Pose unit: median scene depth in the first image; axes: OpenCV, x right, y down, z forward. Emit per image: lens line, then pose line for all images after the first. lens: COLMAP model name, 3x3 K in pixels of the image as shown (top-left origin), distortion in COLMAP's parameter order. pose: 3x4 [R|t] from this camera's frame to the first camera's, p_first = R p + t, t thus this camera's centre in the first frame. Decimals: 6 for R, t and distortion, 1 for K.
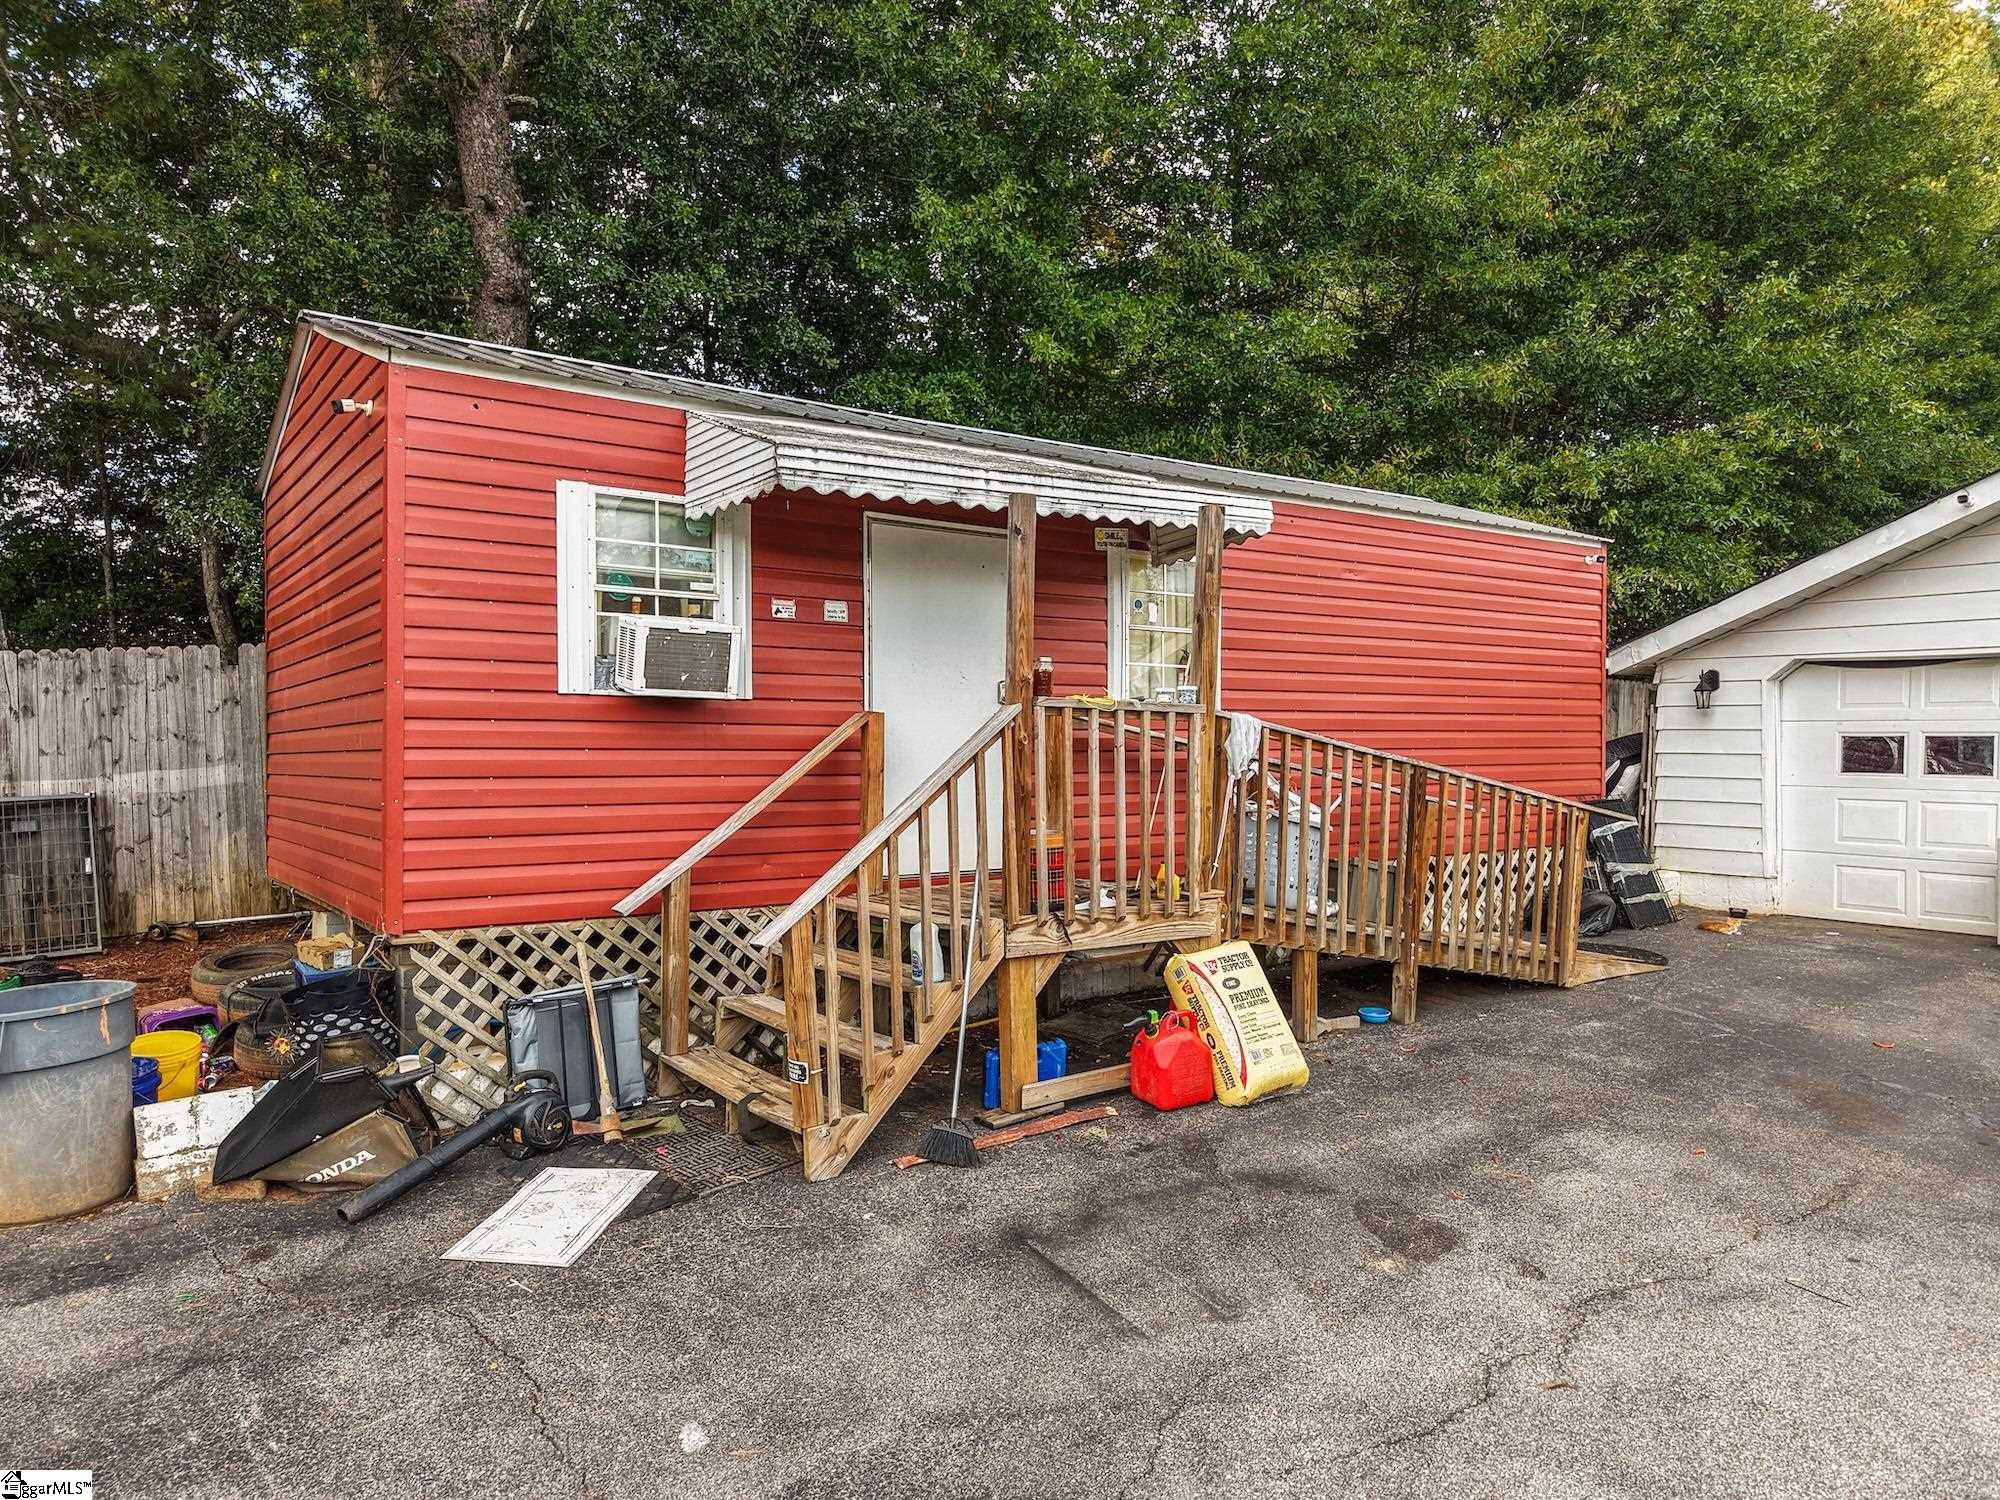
lens RADIAL K [[1332.5, 0, 989.9], [0, 1332.5, 768.9], [0, 0, 1]] dist [0.022892, -0.030277]
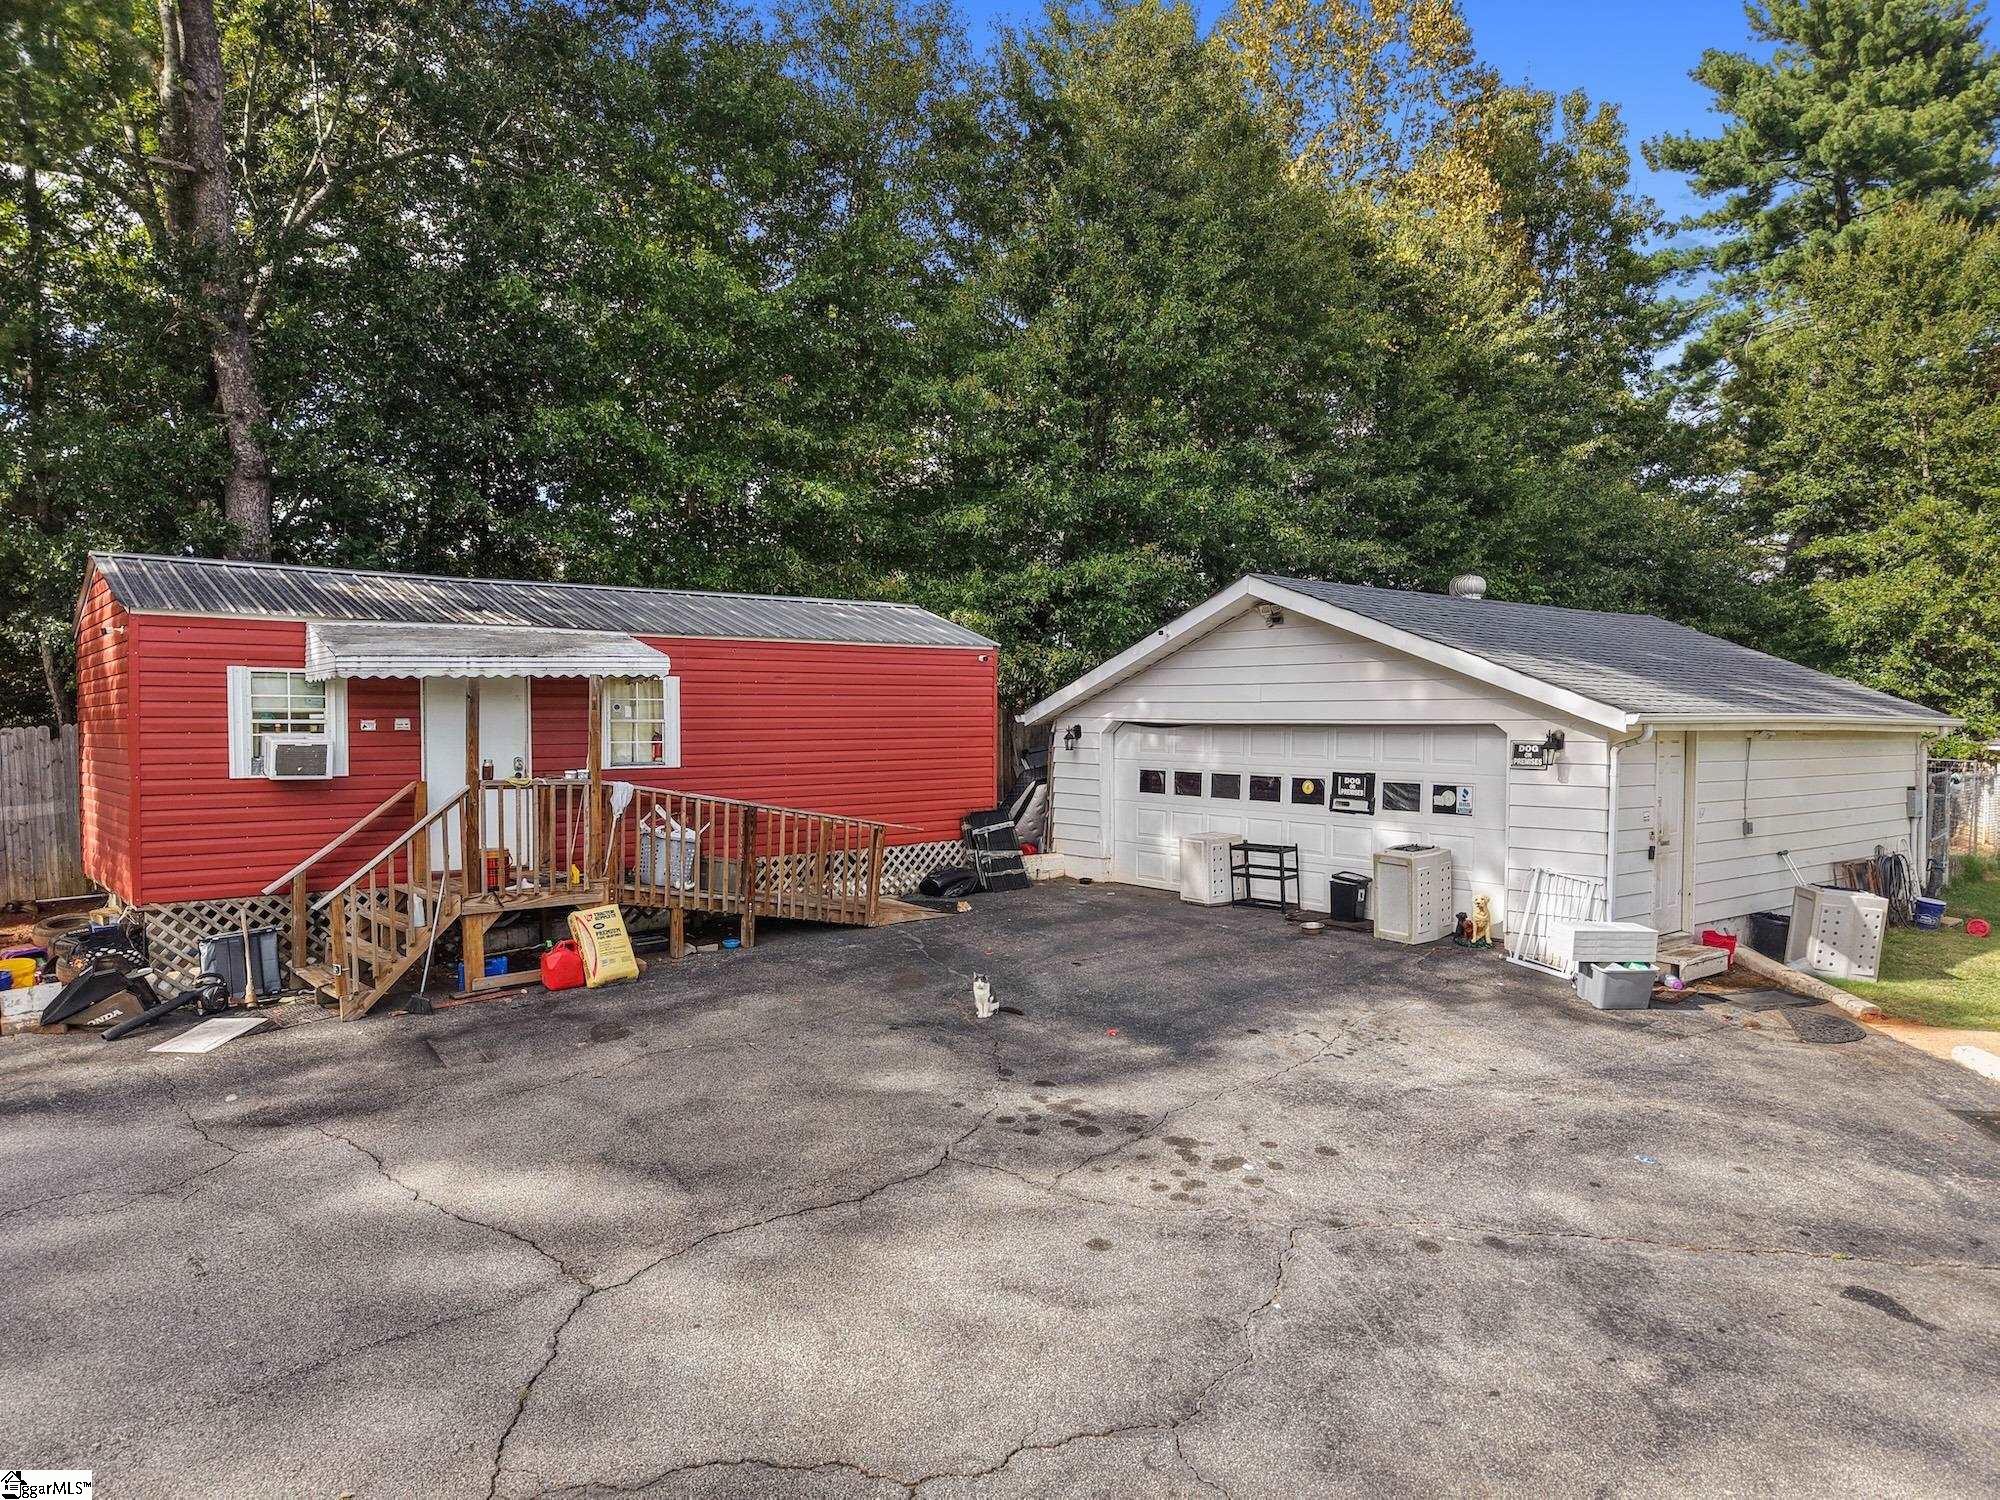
lens RADIAL K [[1332.5, 0, 1004.3], [0, 1332.5, 766.1], [0, 0, 1]] dist [0.022892, -0.030277]
pose [[0.996638, -0.003935, 0.081833, 0.609649], [0.002078, 0.999739, 0.022755, -0.113341], [-0.081901, -0.022509, 0.996386, -0.970730]]
